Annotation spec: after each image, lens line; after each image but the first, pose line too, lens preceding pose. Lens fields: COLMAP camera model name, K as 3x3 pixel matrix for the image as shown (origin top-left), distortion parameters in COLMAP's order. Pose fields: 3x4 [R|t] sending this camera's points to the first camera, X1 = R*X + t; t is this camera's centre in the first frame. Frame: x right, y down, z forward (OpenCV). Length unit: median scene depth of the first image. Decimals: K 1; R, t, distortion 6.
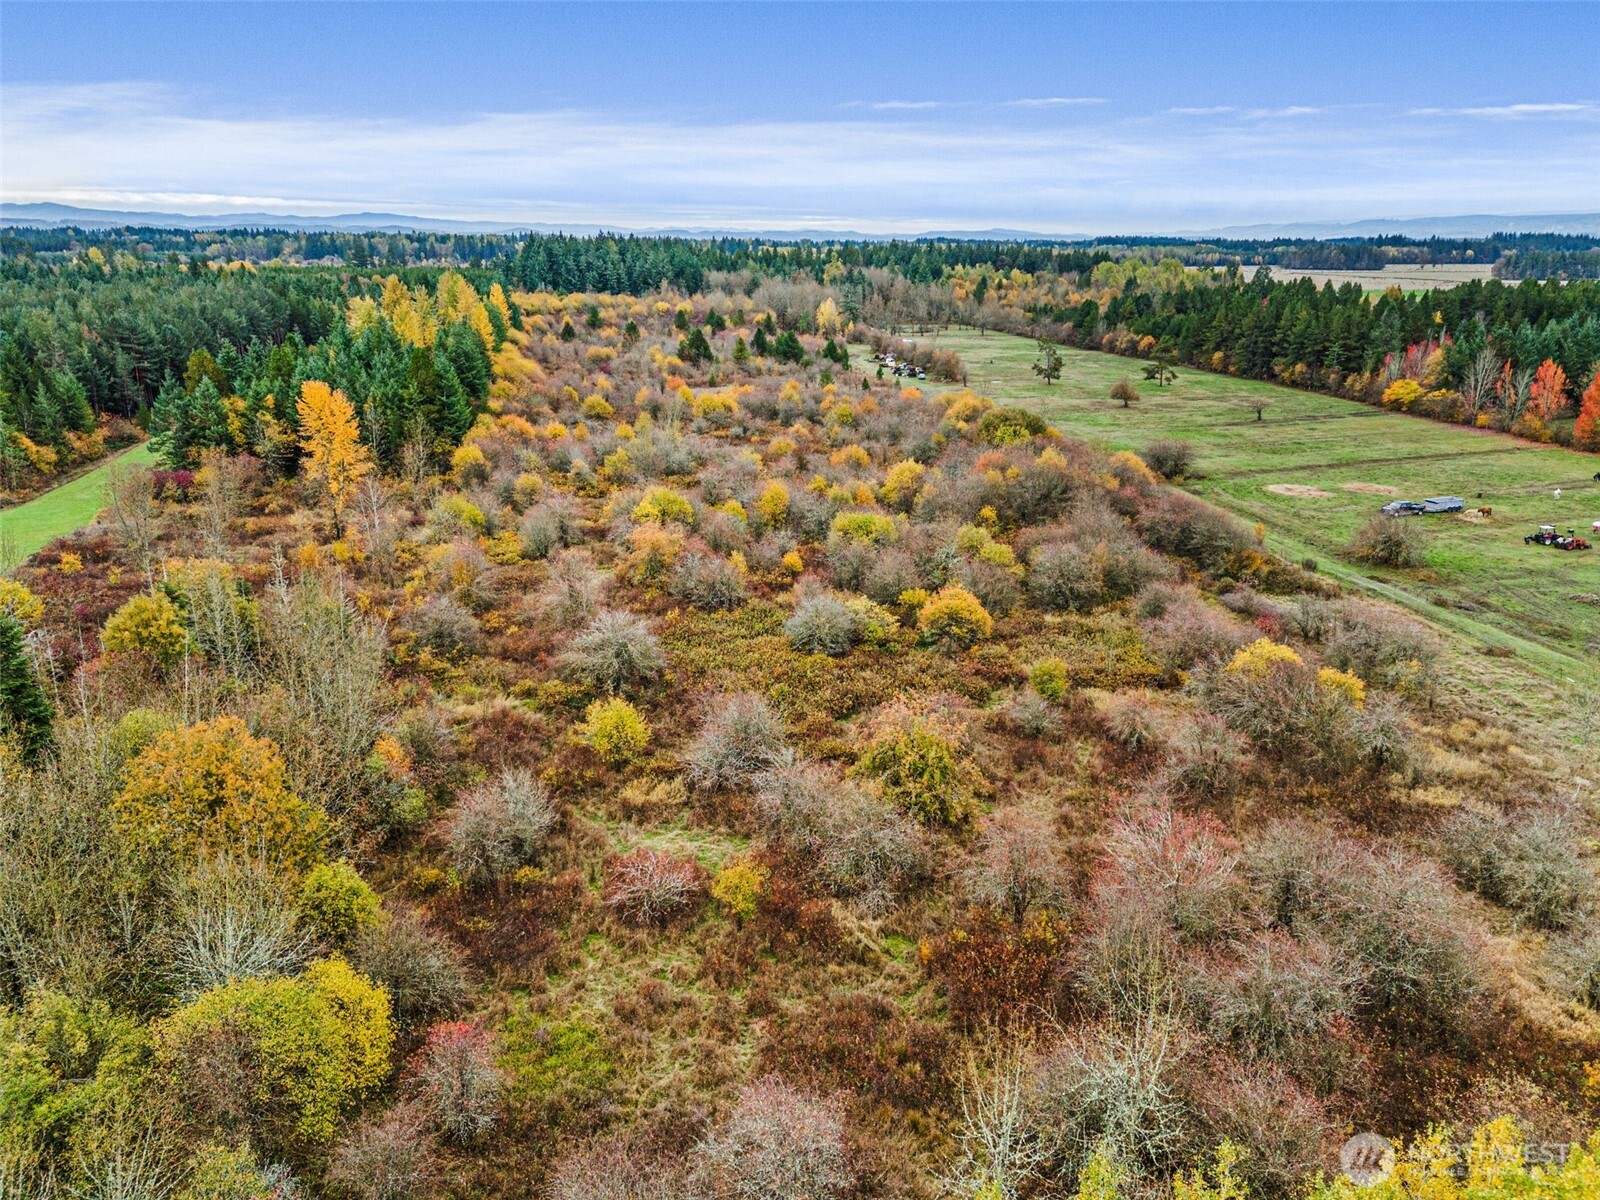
lens RADIAL K [[1165.8, 0, 805.3], [0, 1165.8, 583.4], [0, 0, 1]] dist [0.124869, -0.177504]
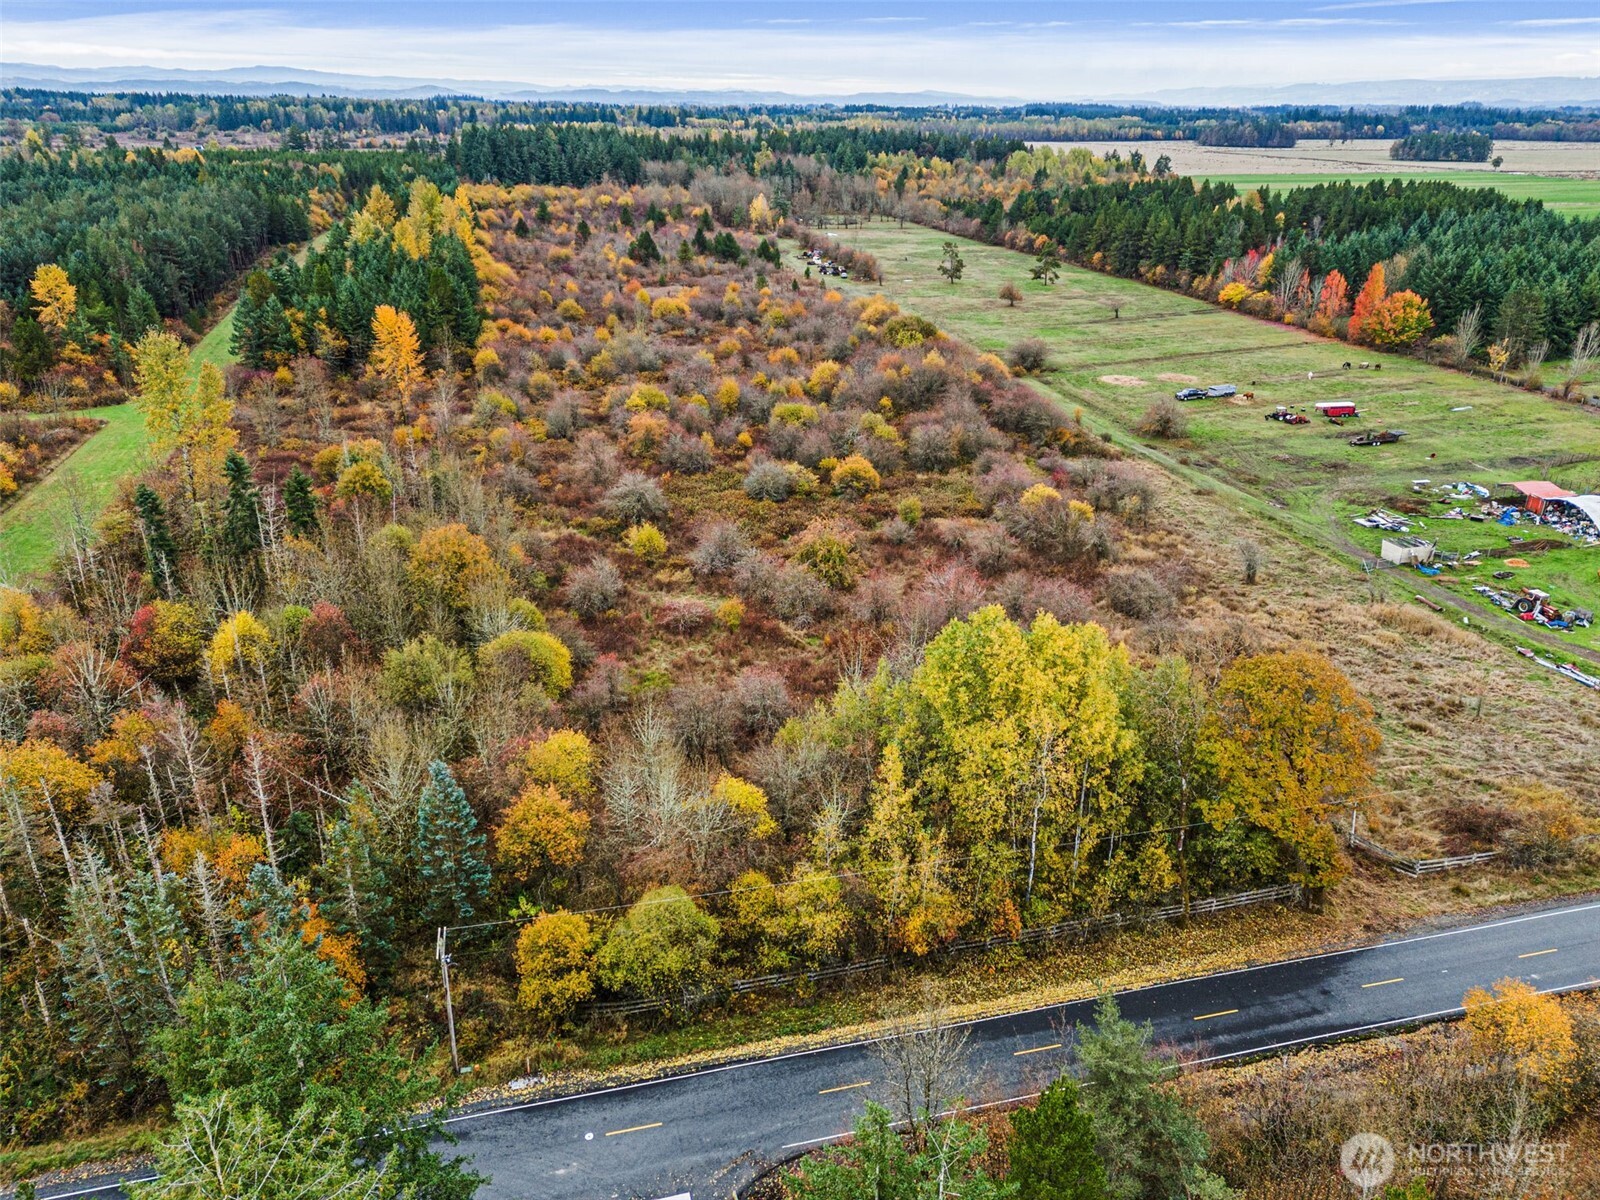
lens RADIAL K [[1165.8, 0, 805.3], [0, 1165.8, 583.4], [0, 0, 1]] dist [0.124869, -0.177504]
pose [[0.998283, -0.016277, 0.056267, -0.015235], [0.010330, 0.994482, 0.104397, 0.005879], [-0.057656, -0.103636, 0.992943, -0.319823]]
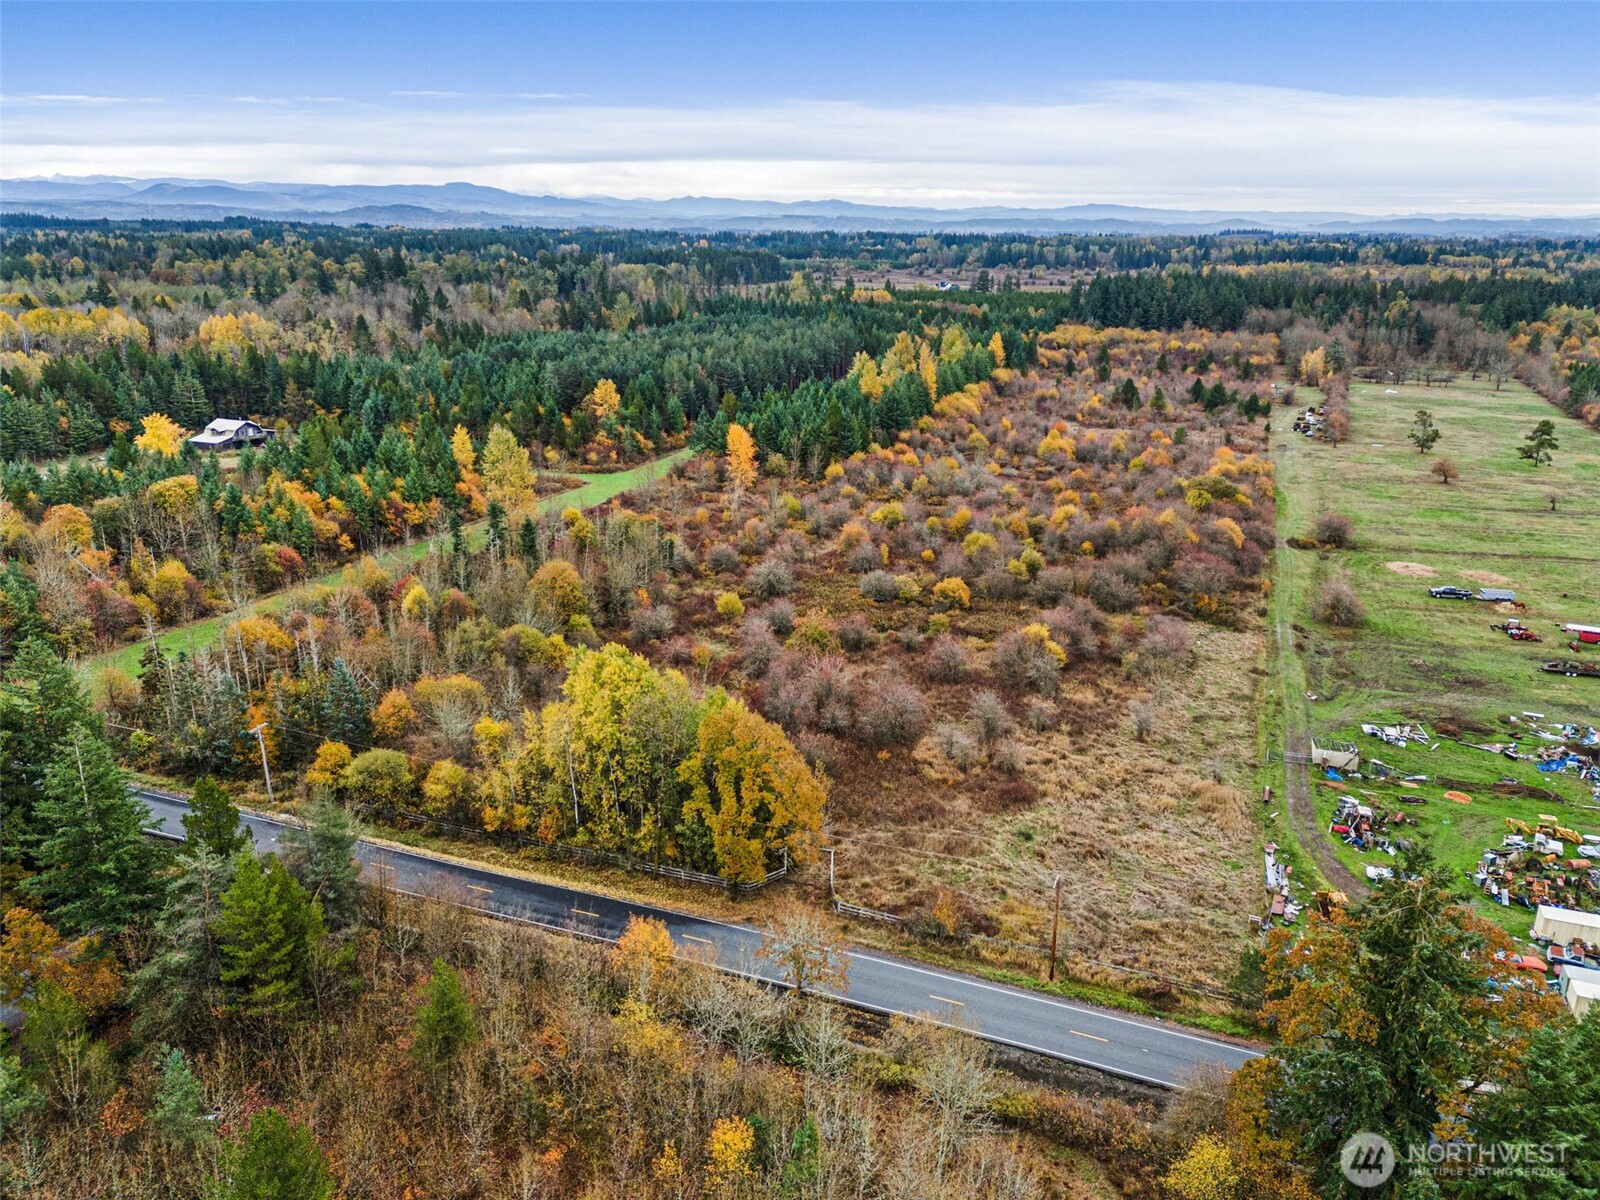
lens RADIAL K [[1165.8, 0, 805.3], [0, 1165.8, 583.4], [0, 0, 1]] dist [0.124869, -0.177504]
pose [[0.841816, 0.160957, -0.515208, 0.550822], [-0.156316, 0.986299, 0.052721, -0.030713], [0.516635, 0.036154, 0.855442, -0.429100]]
